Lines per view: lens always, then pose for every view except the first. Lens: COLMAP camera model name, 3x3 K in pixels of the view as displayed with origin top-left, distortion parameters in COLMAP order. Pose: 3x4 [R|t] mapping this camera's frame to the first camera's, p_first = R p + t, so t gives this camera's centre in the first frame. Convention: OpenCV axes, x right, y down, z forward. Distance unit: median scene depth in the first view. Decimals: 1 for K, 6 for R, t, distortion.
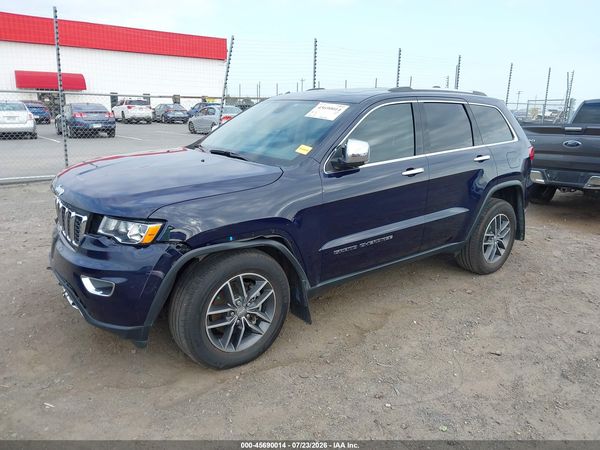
lens RADIAL K [[455.2, 0, 291.6], [0, 455.2, 224.5], [0, 0, 1]] dist [0.106266, -0.146521]
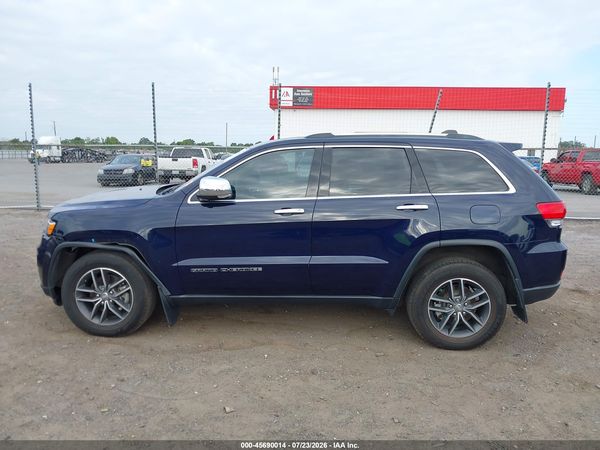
lens RADIAL K [[455.2, 0, 291.6], [0, 455.2, 224.5], [0, 0, 1]] dist [0.106266, -0.146521]
pose [[0.754999, 0.088402, -0.649739, 1.107153], [-0.161372, 0.985446, -0.053436, -0.035244], [0.635559, 0.145194, 0.758277, 0.255175]]
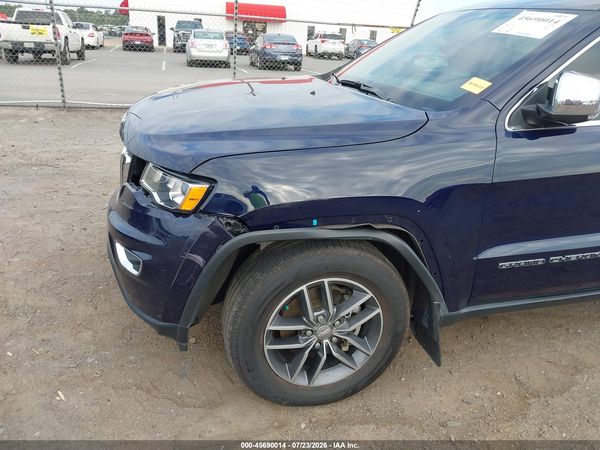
lens RADIAL K [[470.6, 0, 295.1], [0, 470.6, 221.9], [0, 0, 1]] dist [0.038113, -0.071245]
pose [[0.923143, 0.167367, -0.346115, 0.053880], [-0.128732, 0.982865, 0.131926, -0.043254], [0.362264, -0.077230, 0.928870, 0.348821]]
